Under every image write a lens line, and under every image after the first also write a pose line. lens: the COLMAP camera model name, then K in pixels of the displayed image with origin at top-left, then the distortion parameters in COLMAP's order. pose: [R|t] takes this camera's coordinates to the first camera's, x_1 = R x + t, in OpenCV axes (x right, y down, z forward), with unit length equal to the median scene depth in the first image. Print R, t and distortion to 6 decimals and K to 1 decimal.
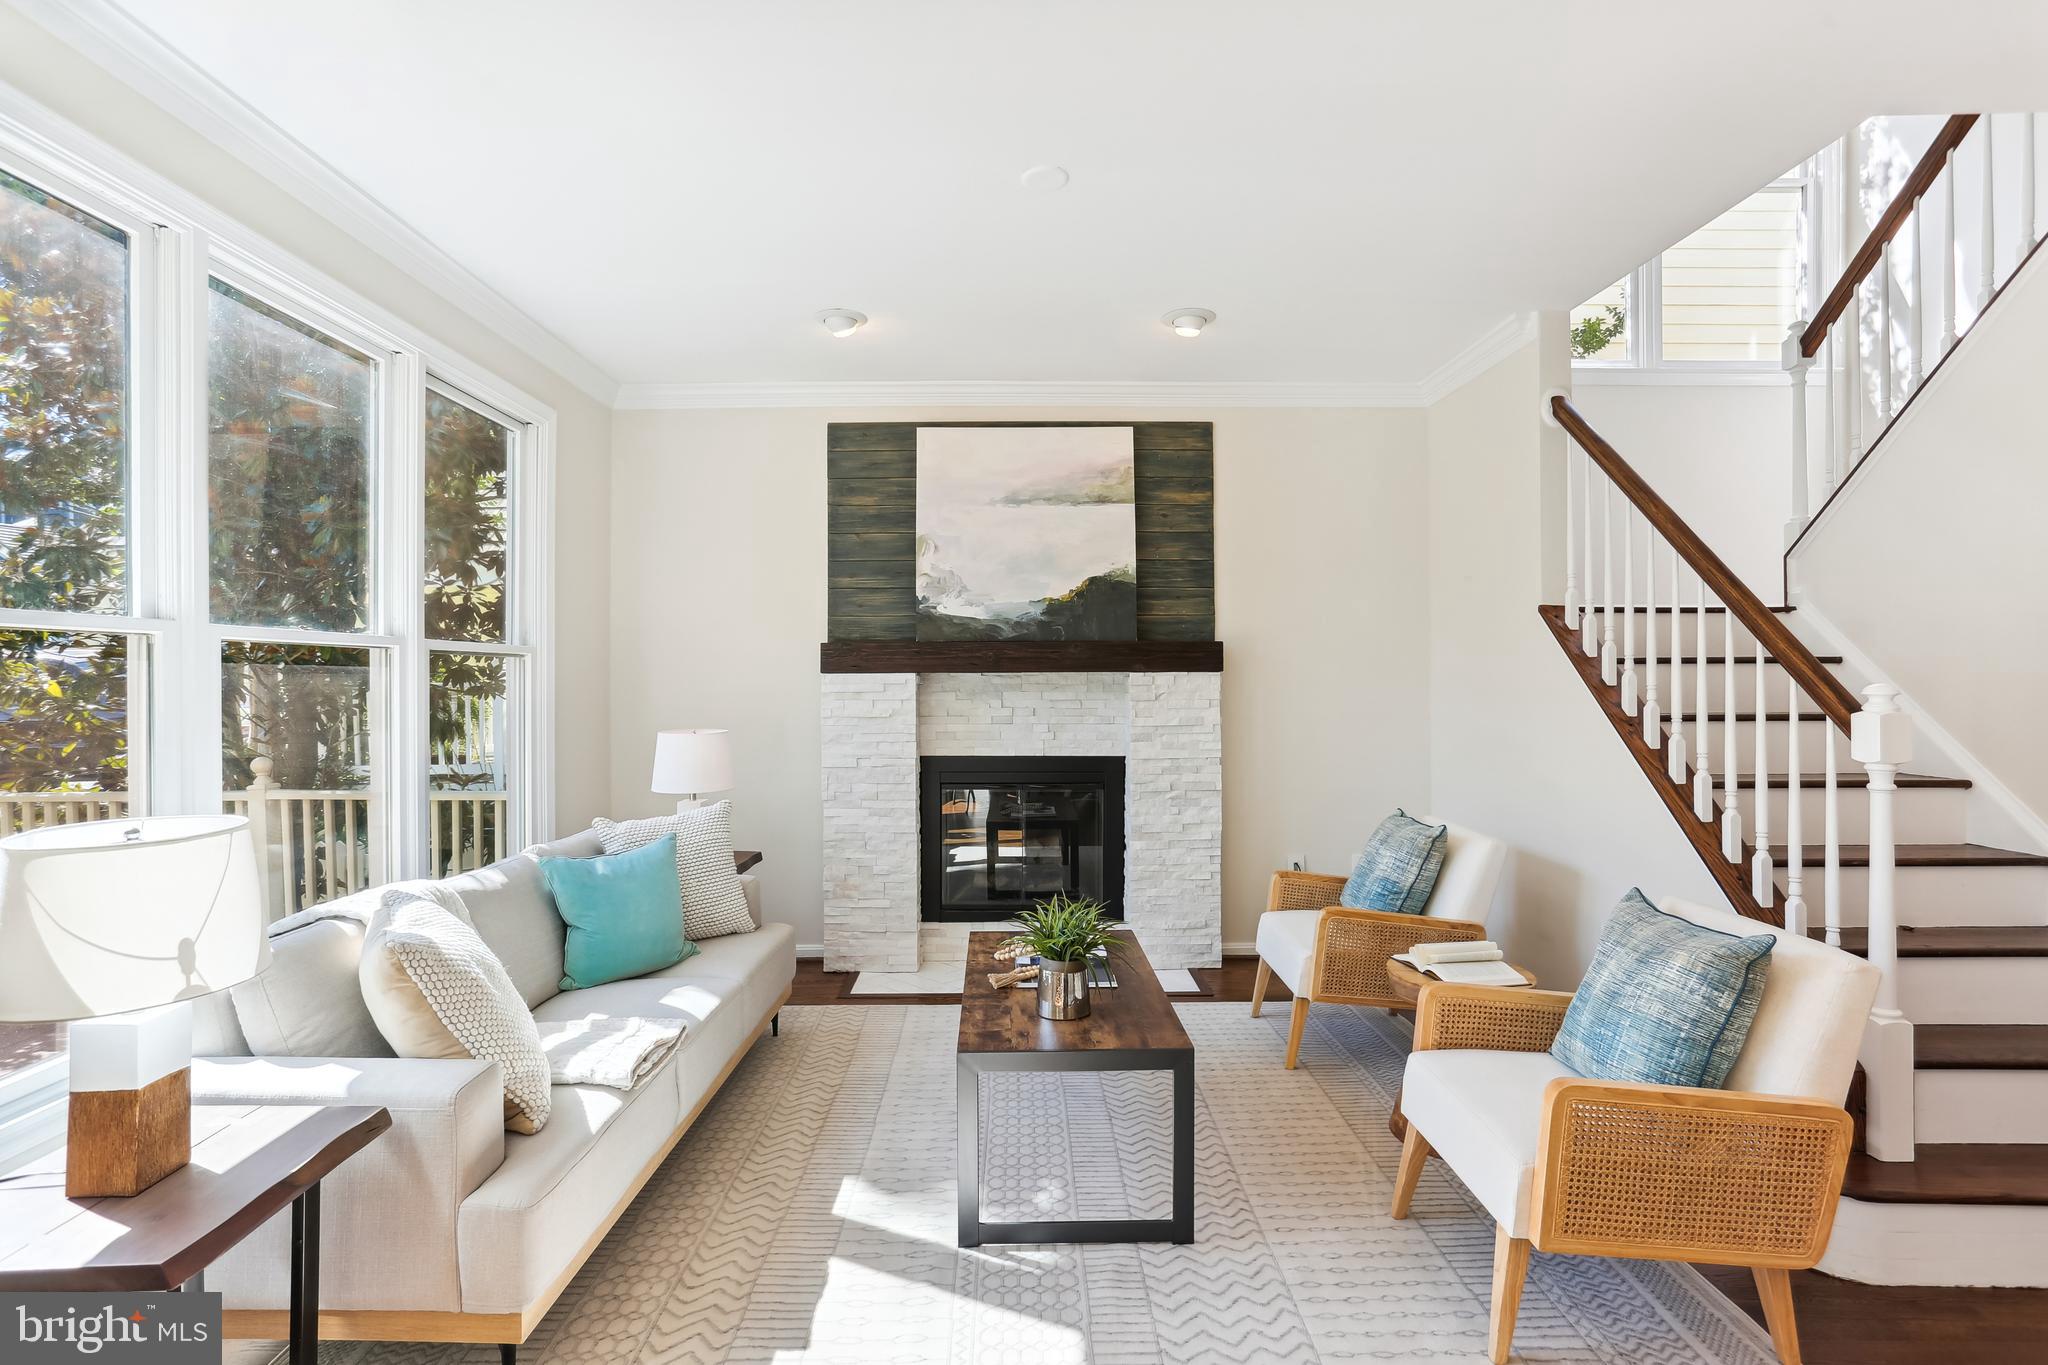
lens RADIAL K [[994.9, 0, 999.5], [0, 994.9, 676.3], [0, 0, 1]] dist [-0.043434, 0.025419]
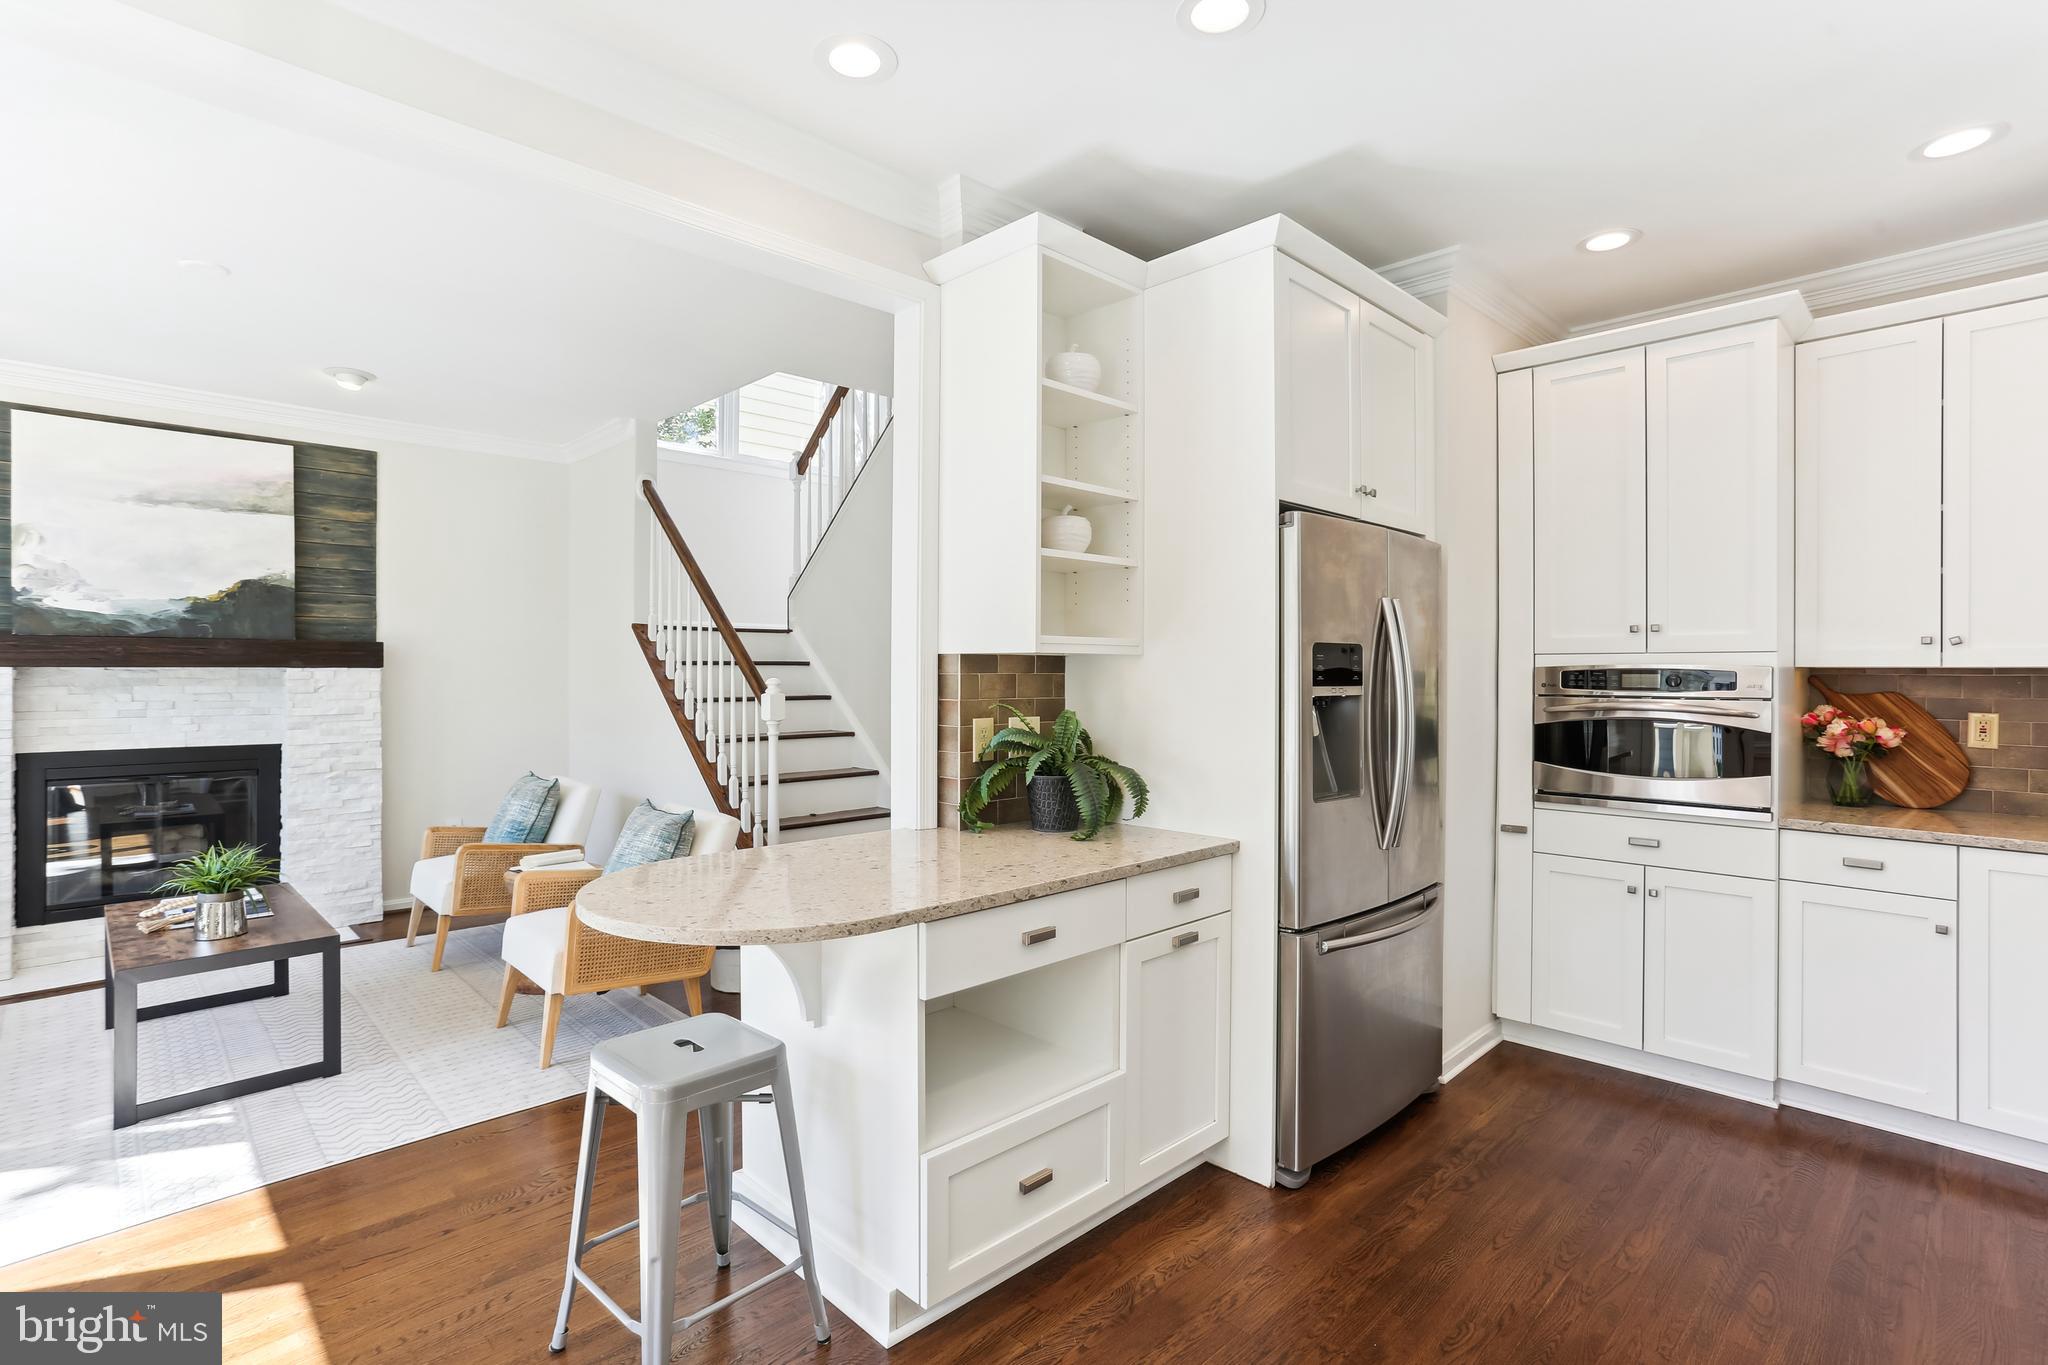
lens RADIAL K [[994.9, 0, 1022.1], [0, 994.9, 671.2], [0, 0, 1]] dist [-0.043434, 0.025419]
pose [[0.716688, 0.003785, 0.697383, -0.043019], [-0.005147, 0.999987, -0.000138, -0.004299], [-0.697375, -0.003491, 0.716698, -0.360561]]
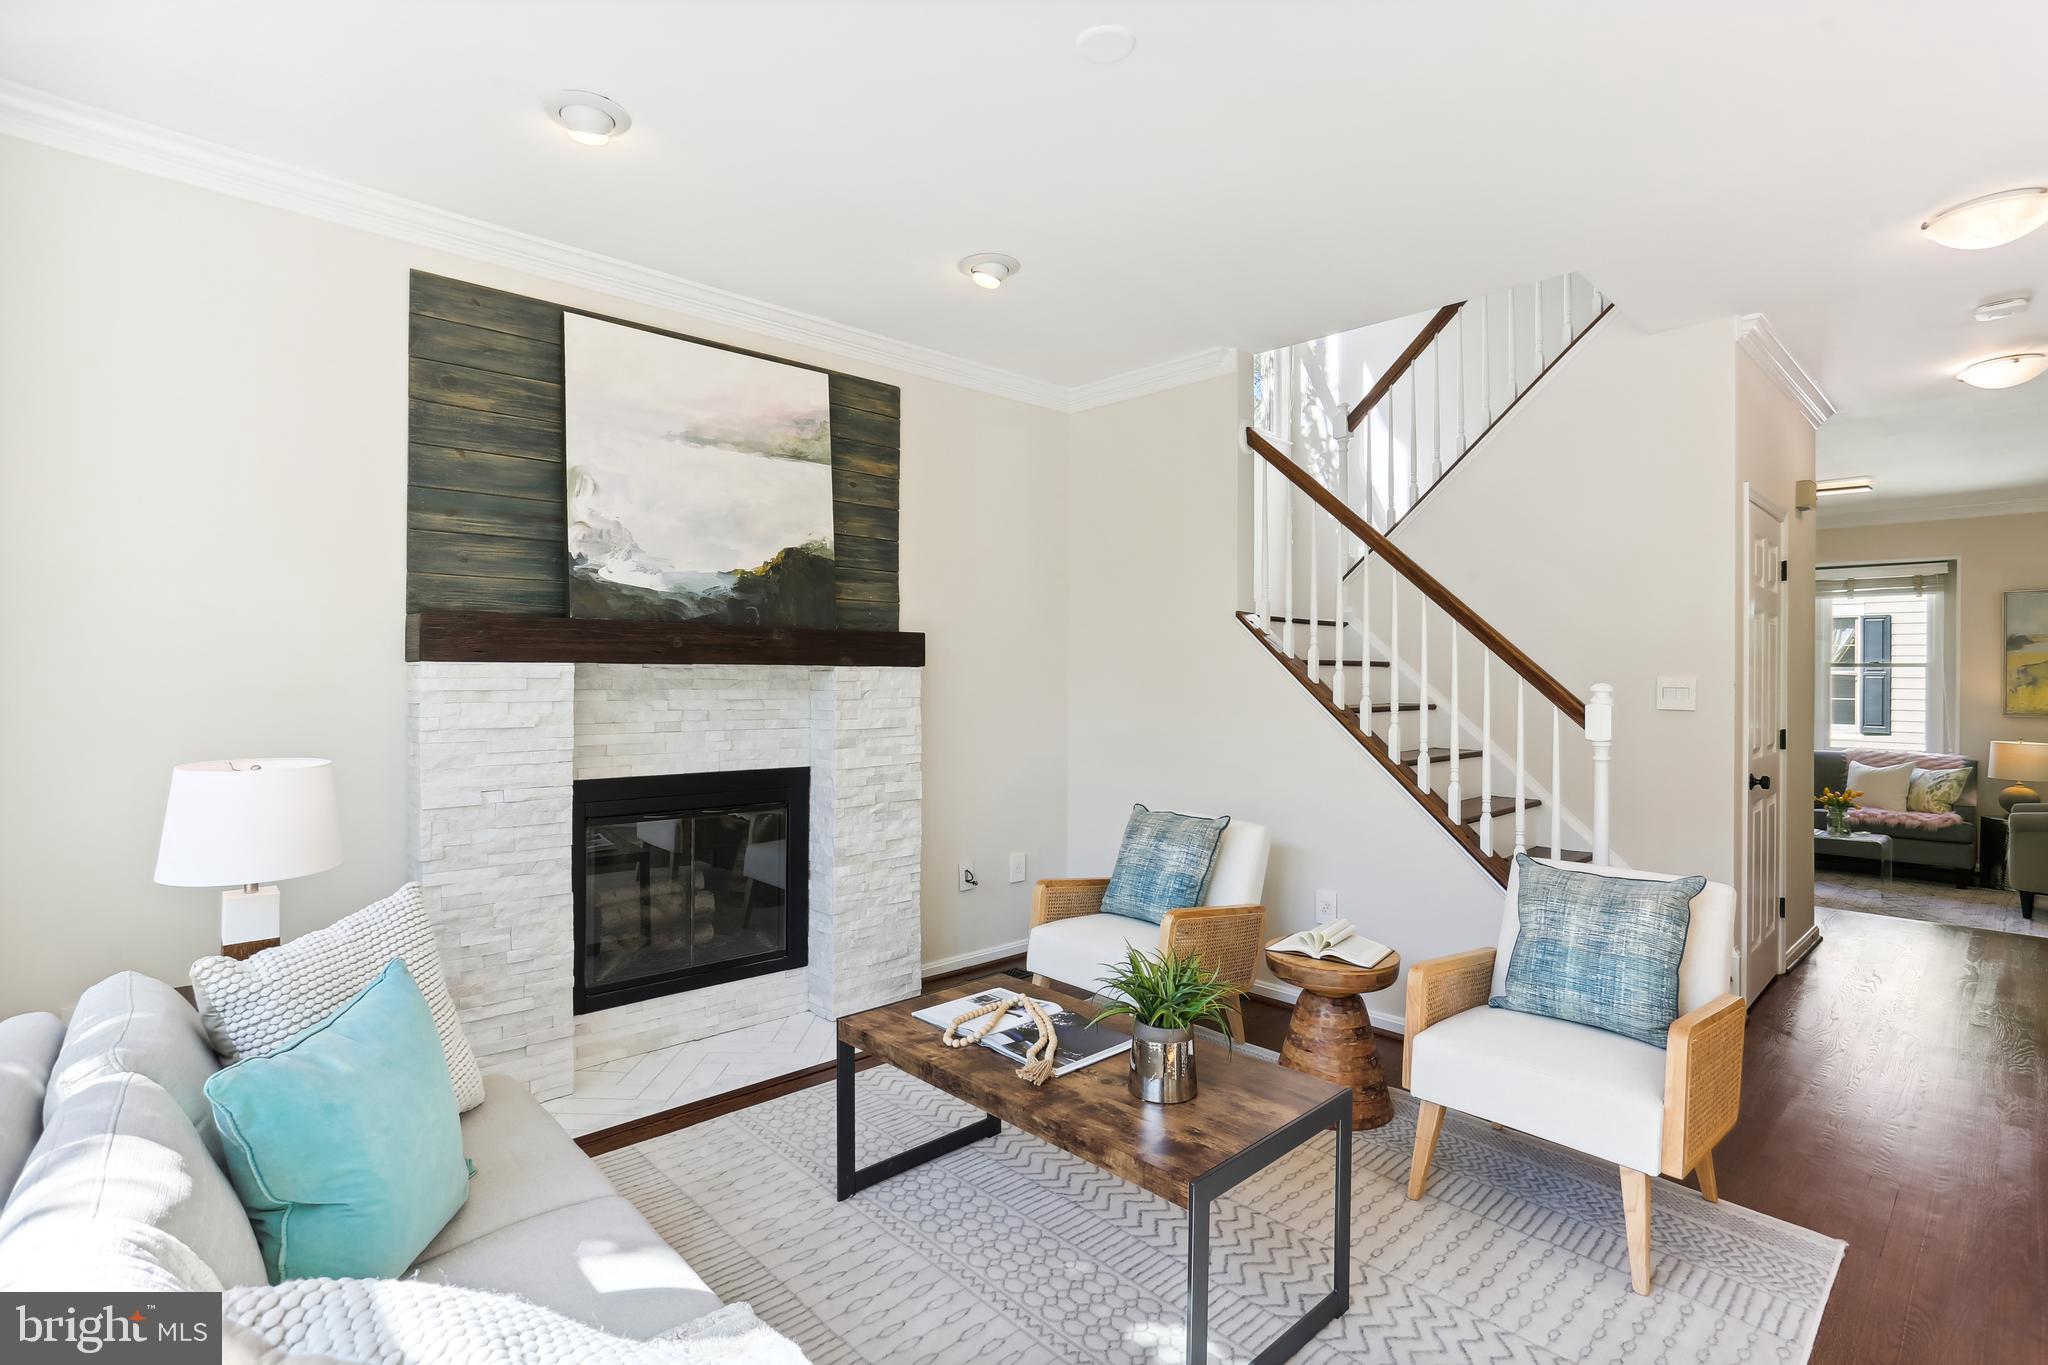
lens RADIAL K [[994.9, 0, 1000.8], [0, 994.9, 670.8], [0, 0, 1]] dist [-0.043434, 0.025419]
pose [[0.735554, 0.010612, 0.677383, -0.331712], [-0.008529, 0.999943, -0.006404, 0.004165], [-0.677412, -0.001066, 0.735603, 0.290125]]
